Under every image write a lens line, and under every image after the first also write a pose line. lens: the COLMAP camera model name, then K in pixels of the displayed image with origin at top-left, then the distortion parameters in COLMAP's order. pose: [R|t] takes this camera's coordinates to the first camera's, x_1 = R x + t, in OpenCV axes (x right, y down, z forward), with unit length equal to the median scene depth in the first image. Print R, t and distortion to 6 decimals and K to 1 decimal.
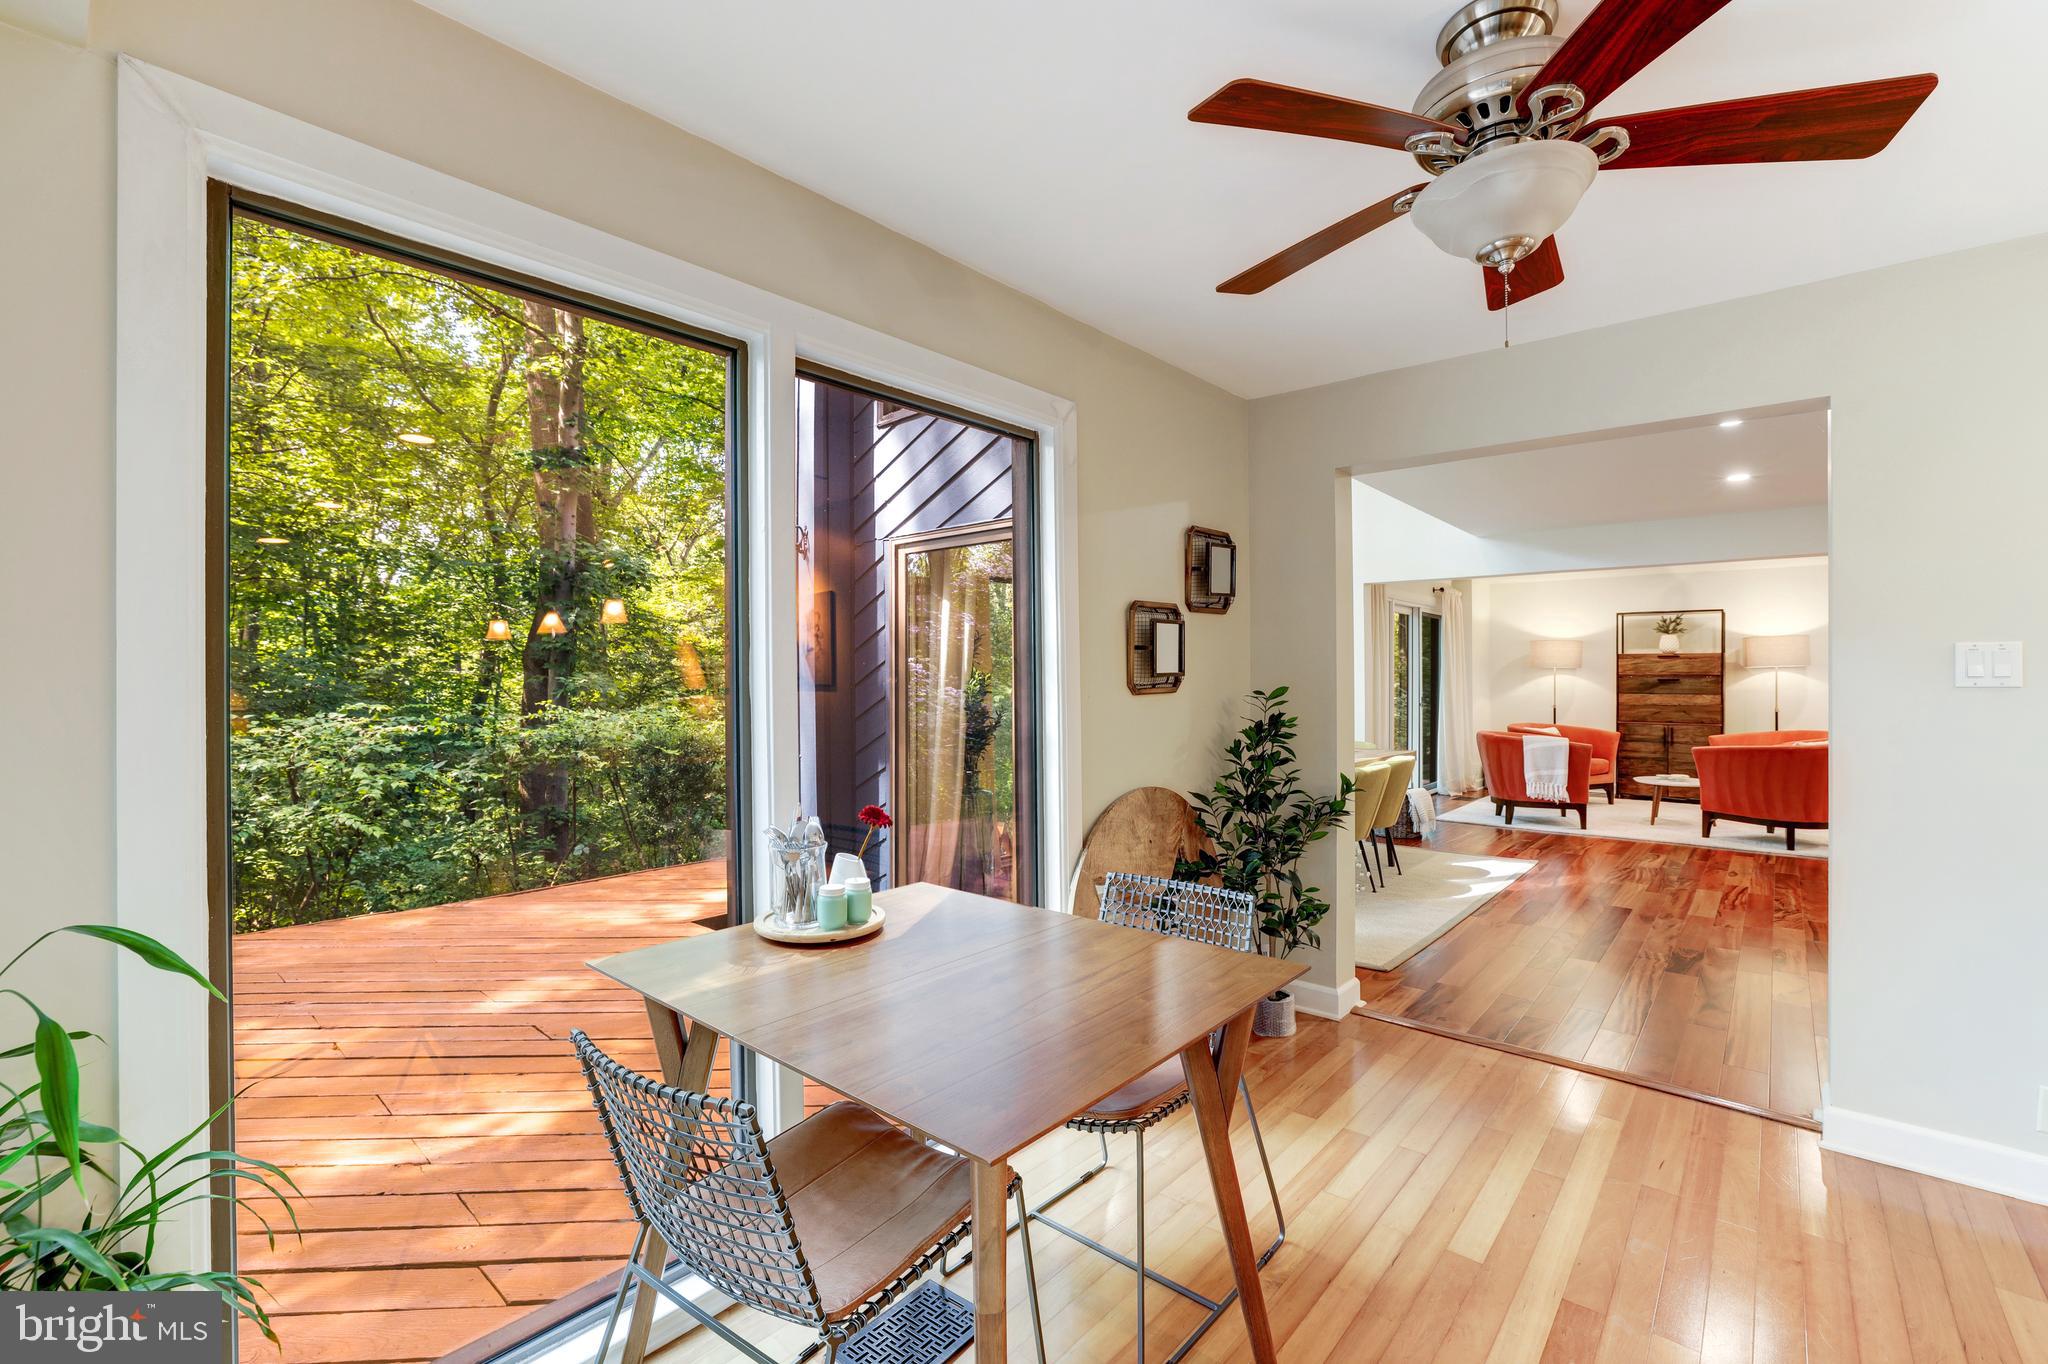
lens RADIAL K [[888.9, 0, 1021.4], [0, 888.9, 673.6], [0, 0, 1]] dist [-0.046994, 0.017151]
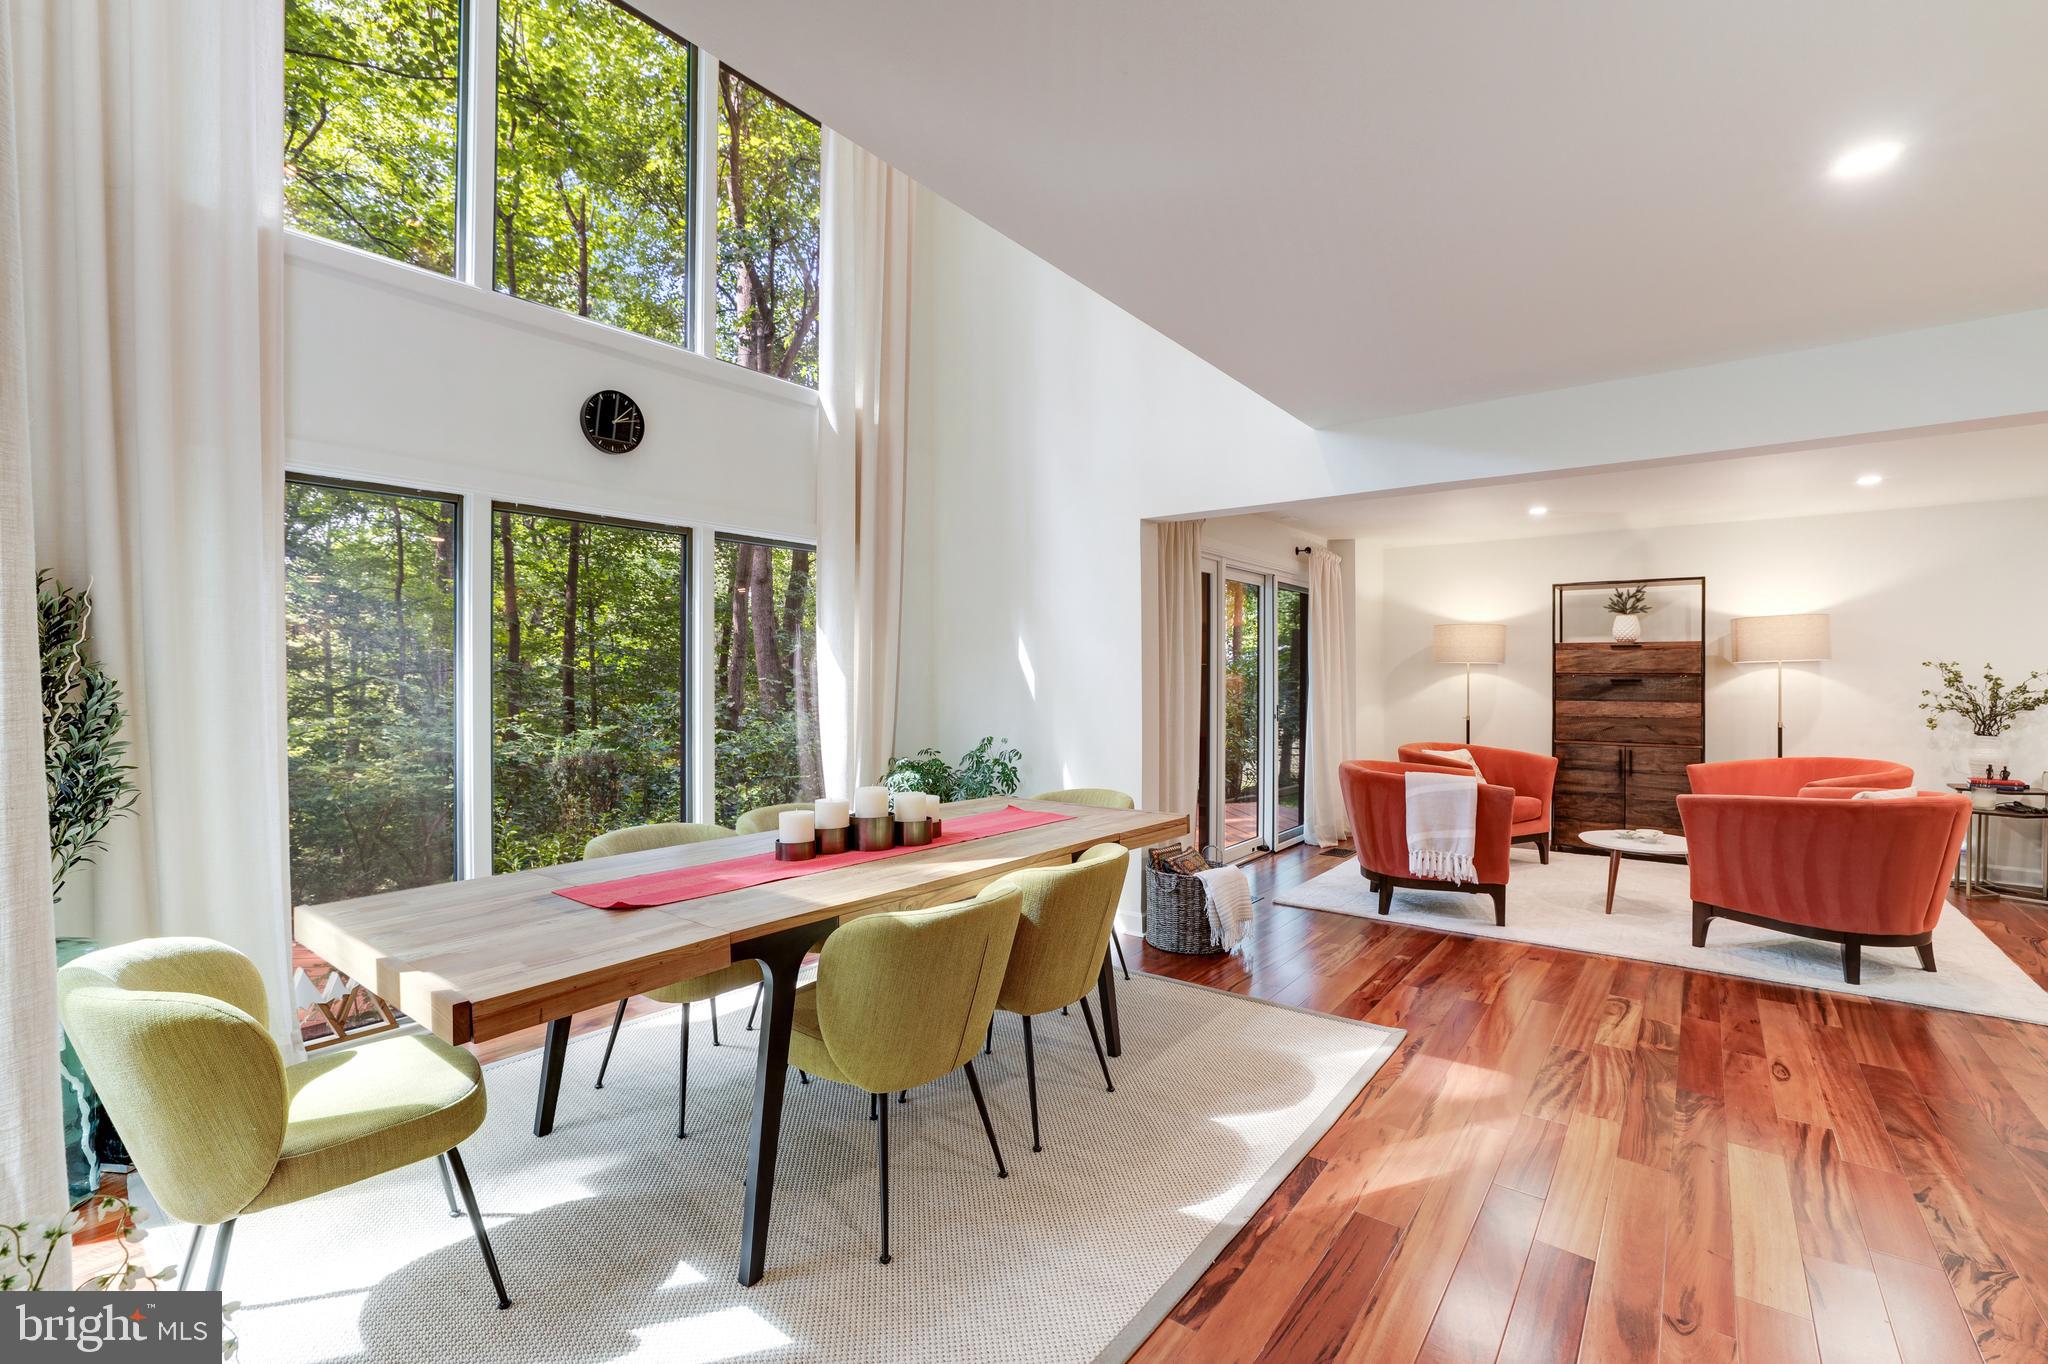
lens RADIAL K [[881.5, 0, 1028.5], [0, 881.5, 676.2], [0, 0, 1]] dist [-0.045830, 0.015385]
pose [[0.998312, 0.000263, 0.058073, 0.238633], [-0.000484, 0.999993, 0.003782, 0.001459], [-0.058071, -0.003804, 0.998305, 0.354259]]
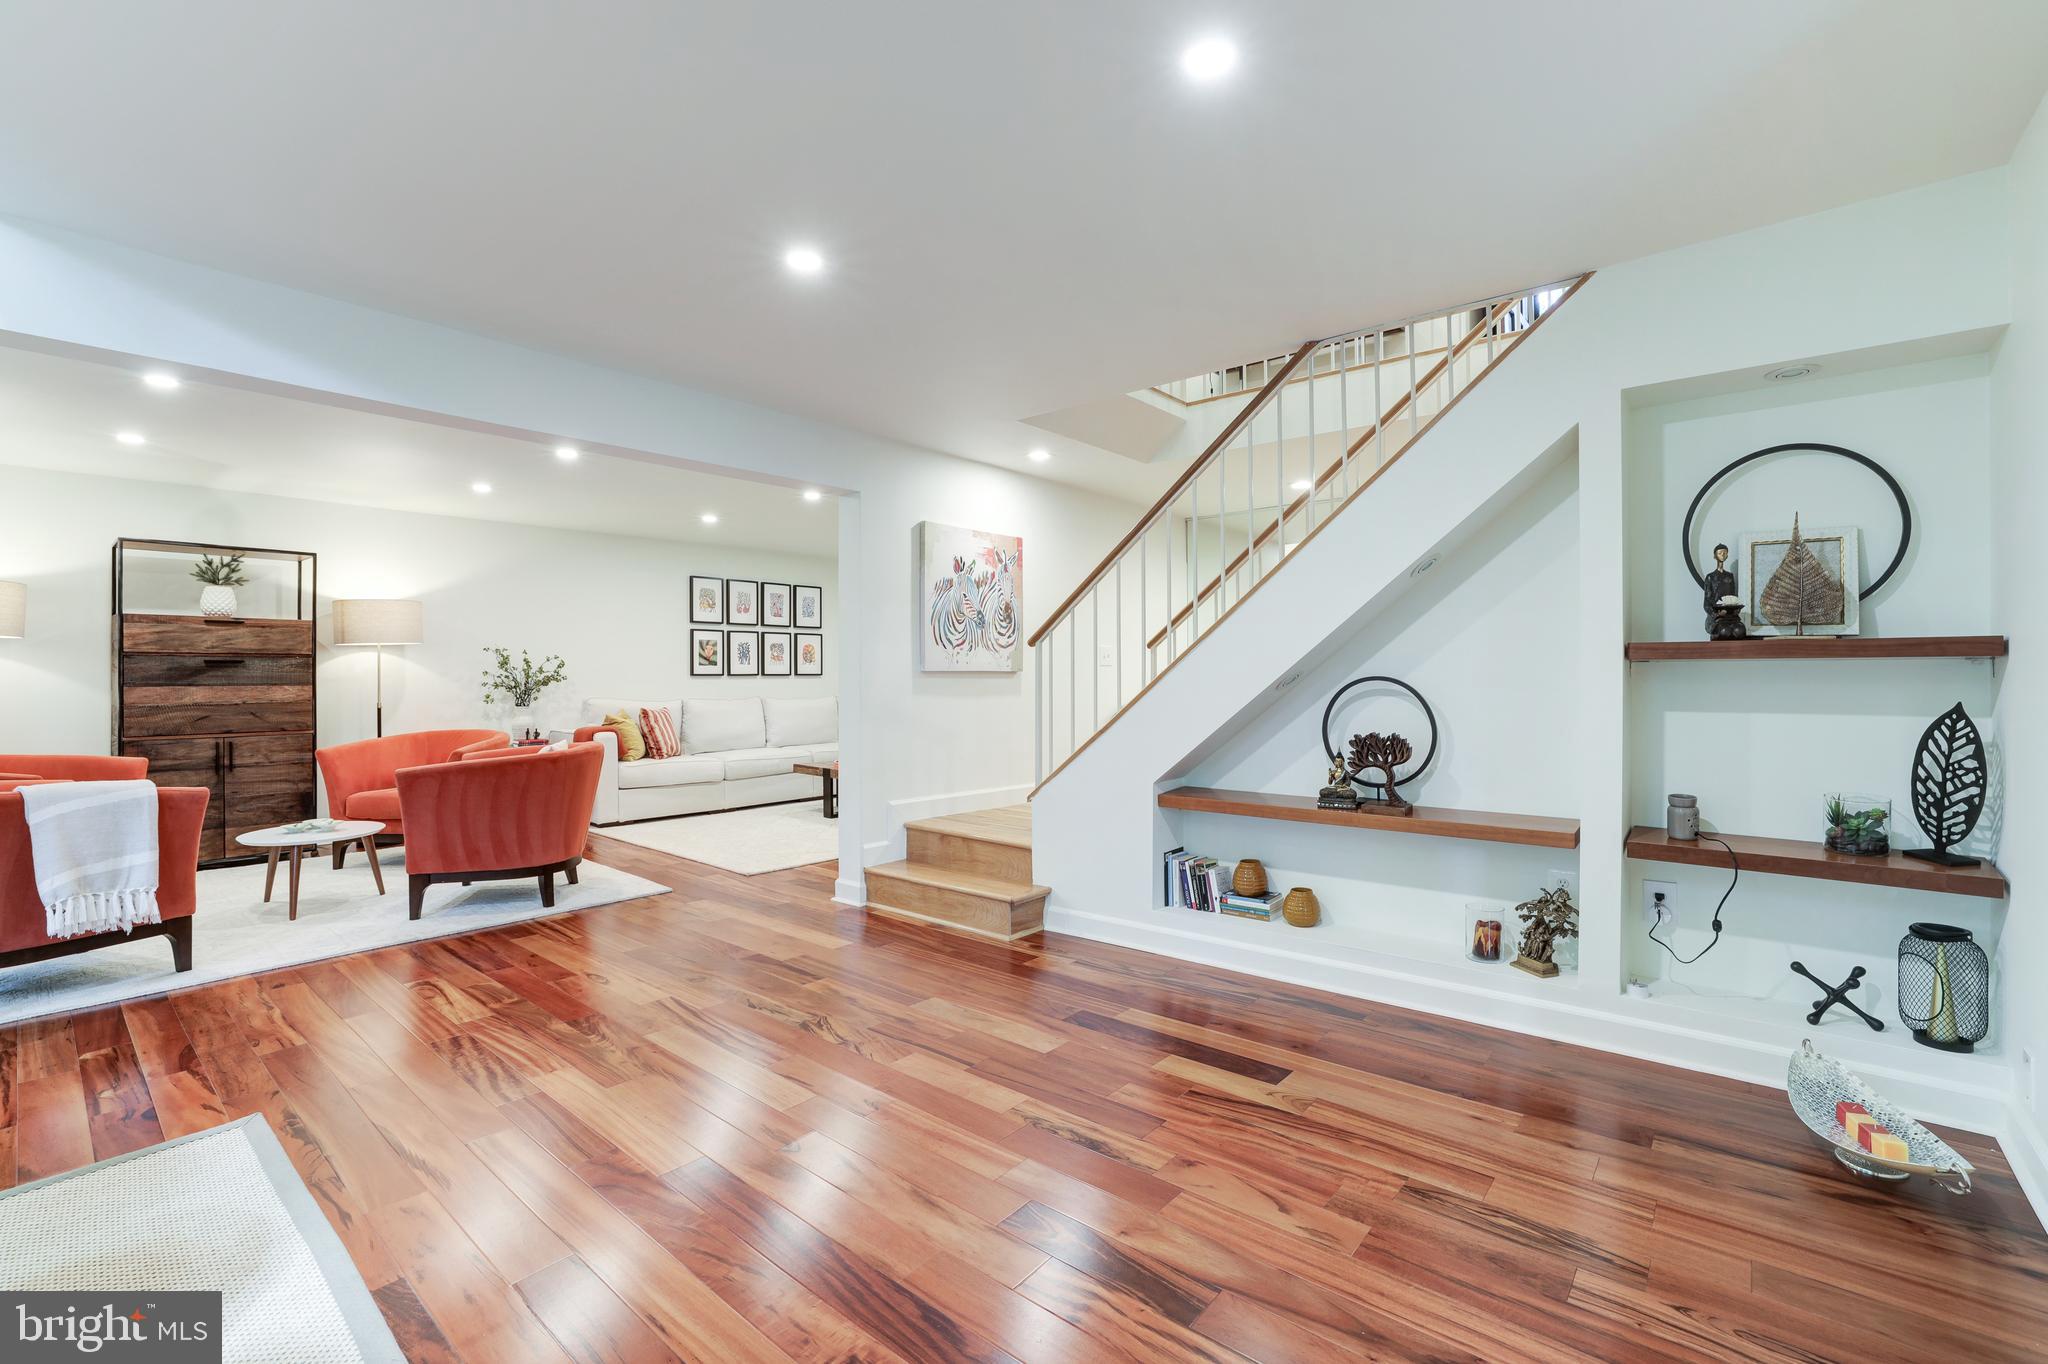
lens RADIAL K [[880.0, 0, 1020.3], [0, 880.0, 676.3], [0, 0, 1]] dist [-0.047110, 0.015849]
pose [[-0.015341, -0.002023, 0.999880, 0.156660], [0.004419, 0.999988, 0.002091, 0.018840], [-0.999873, 0.004450, -0.015332, 0.479028]]
